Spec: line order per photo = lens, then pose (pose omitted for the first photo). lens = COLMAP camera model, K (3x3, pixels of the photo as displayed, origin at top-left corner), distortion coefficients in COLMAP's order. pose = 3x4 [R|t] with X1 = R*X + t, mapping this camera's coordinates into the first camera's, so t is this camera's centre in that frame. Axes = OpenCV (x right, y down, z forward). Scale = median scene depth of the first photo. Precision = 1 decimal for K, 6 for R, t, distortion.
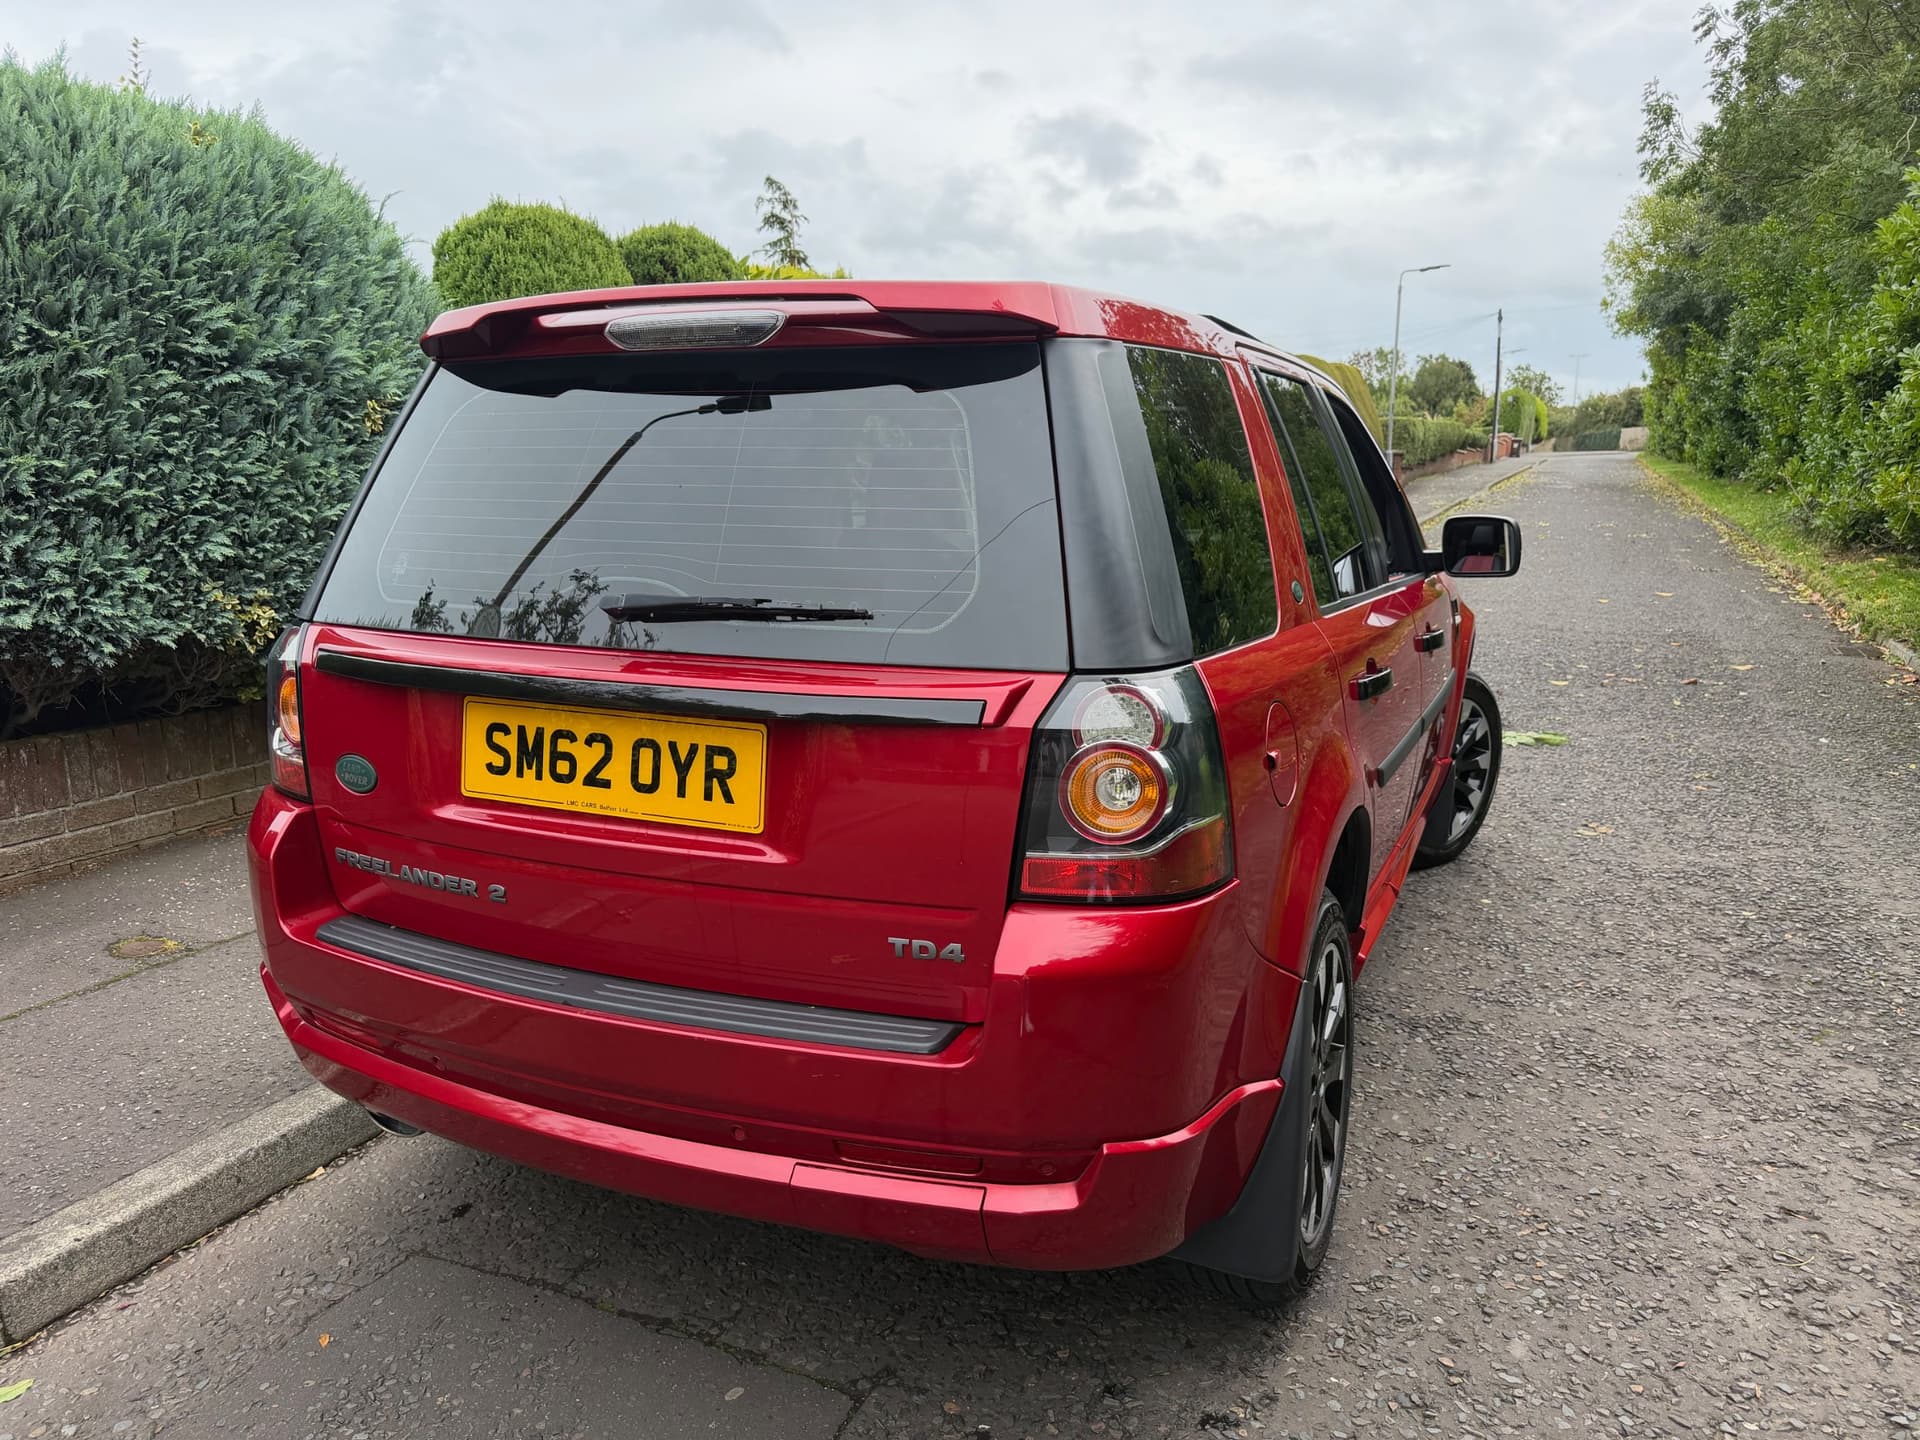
lens RADIAL K [[1347.6, 0, 959.4], [0, 1347.6, 739.5], [0, 0, 1]] dist [0.013621, -0.011090]
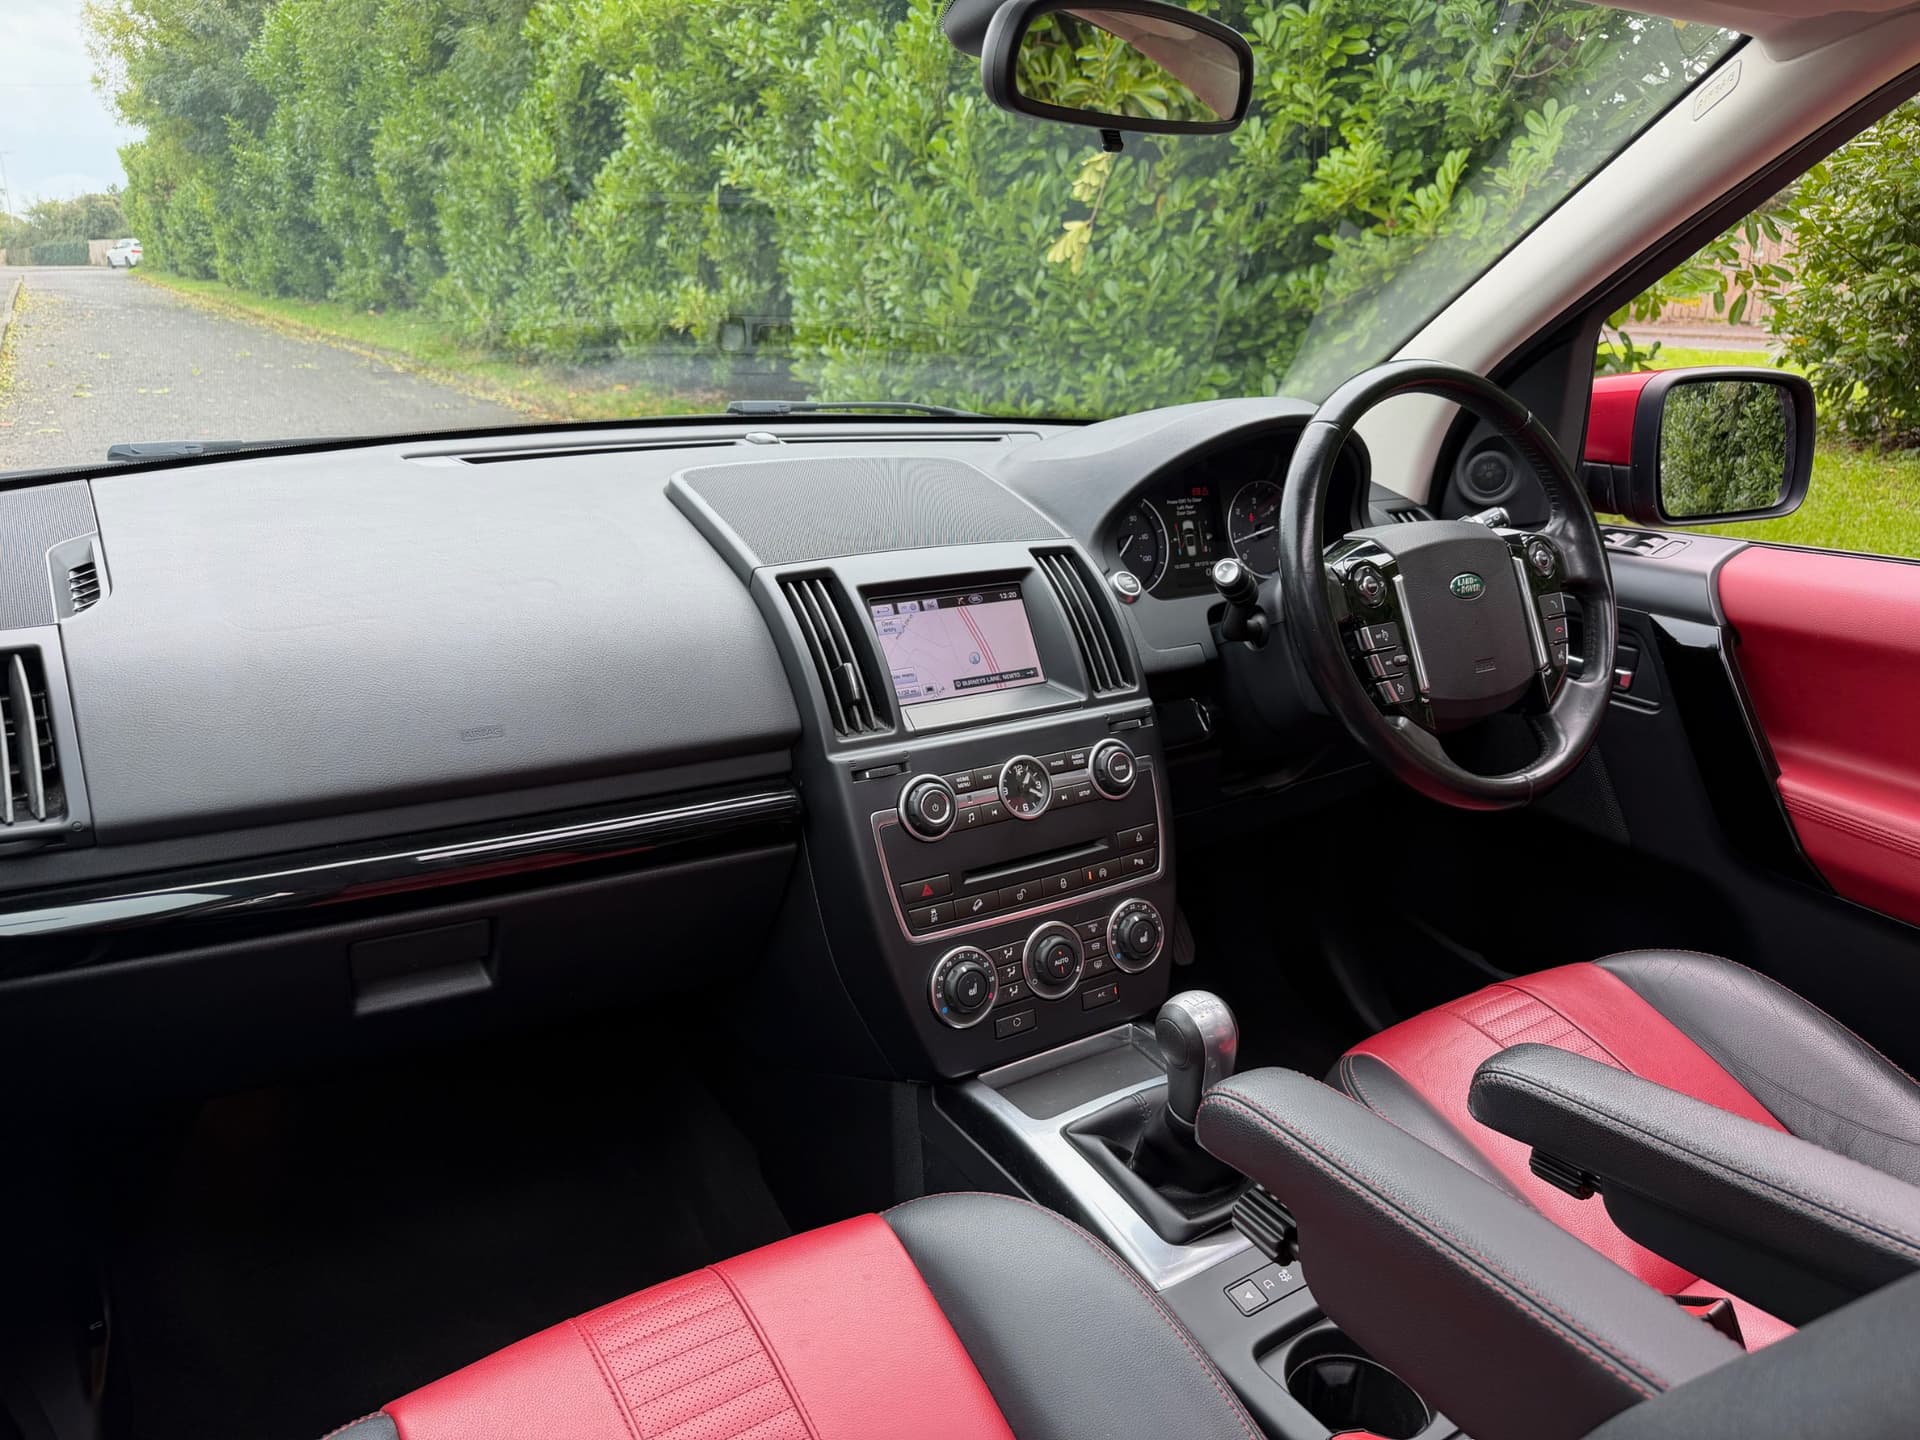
lens RADIAL K [[1366.7, 0, 948.3], [0, 1366.7, 724.2], [0, 0, 1]] dist [0.028452, -0.043194]
pose [[0.541437, -0.240971, 0.805468, -0.086843], [0.151706, 0.970321, 0.188313, -0.170770], [-0.826941, 0.020235, 0.561925, 0.948744]]
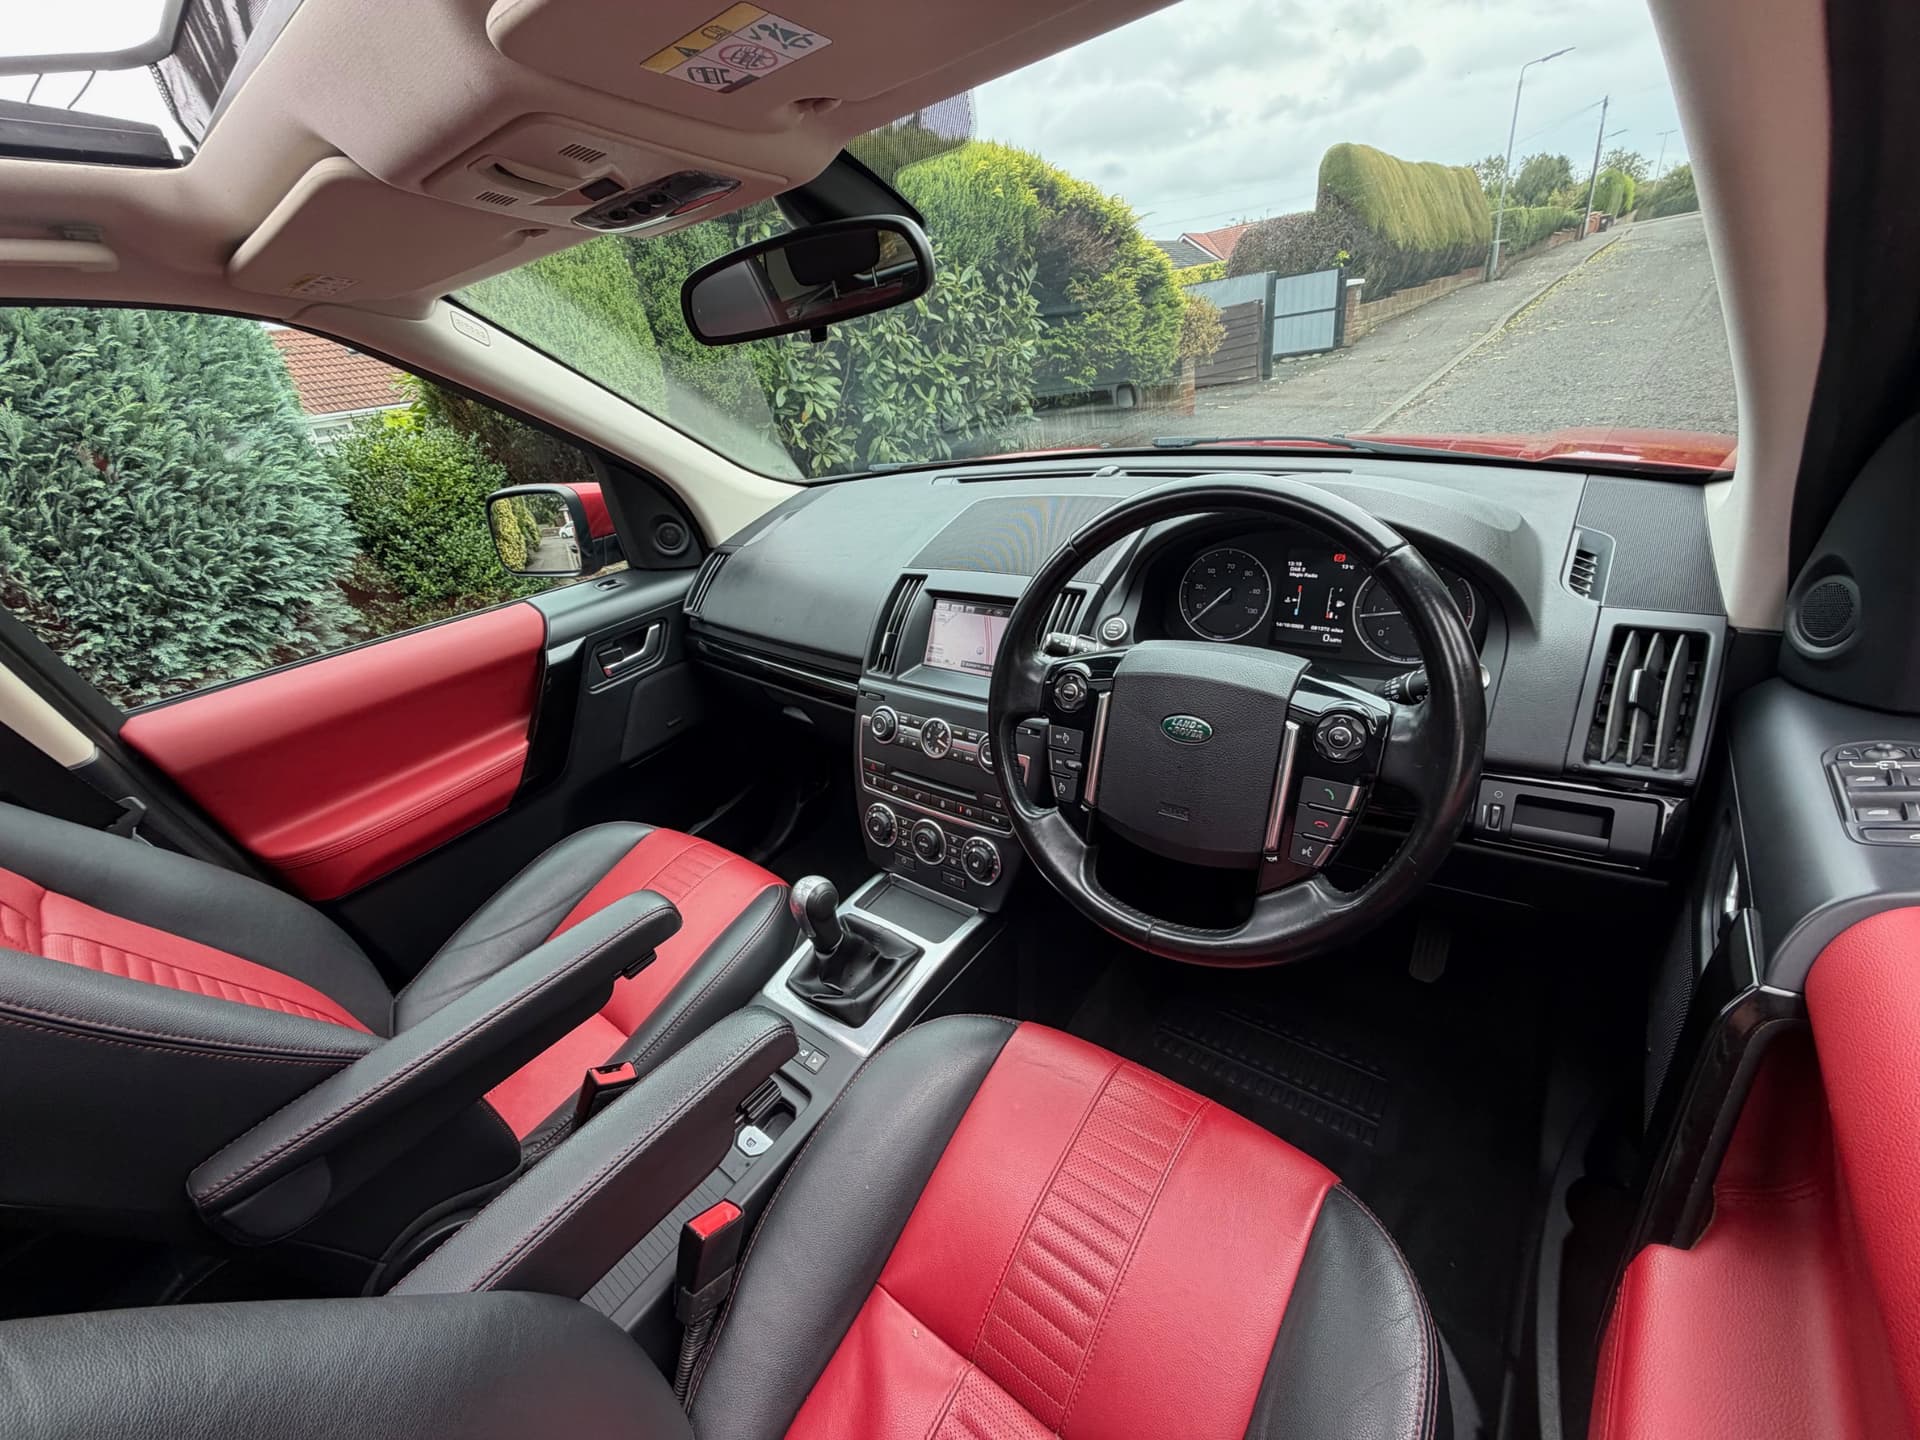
lens RADIAL K [[759.5, 0, 954.0], [0, 759.5, 724.0], [0, 0, 1]] dist [-0.000570, 0.000159]
pose [[0.961928, -0.011342, -0.273068, 0.215709], [0.087725, 0.959083, 0.269192, -0.173444], [0.258842, -0.282898, 0.923563, 0.868097]]
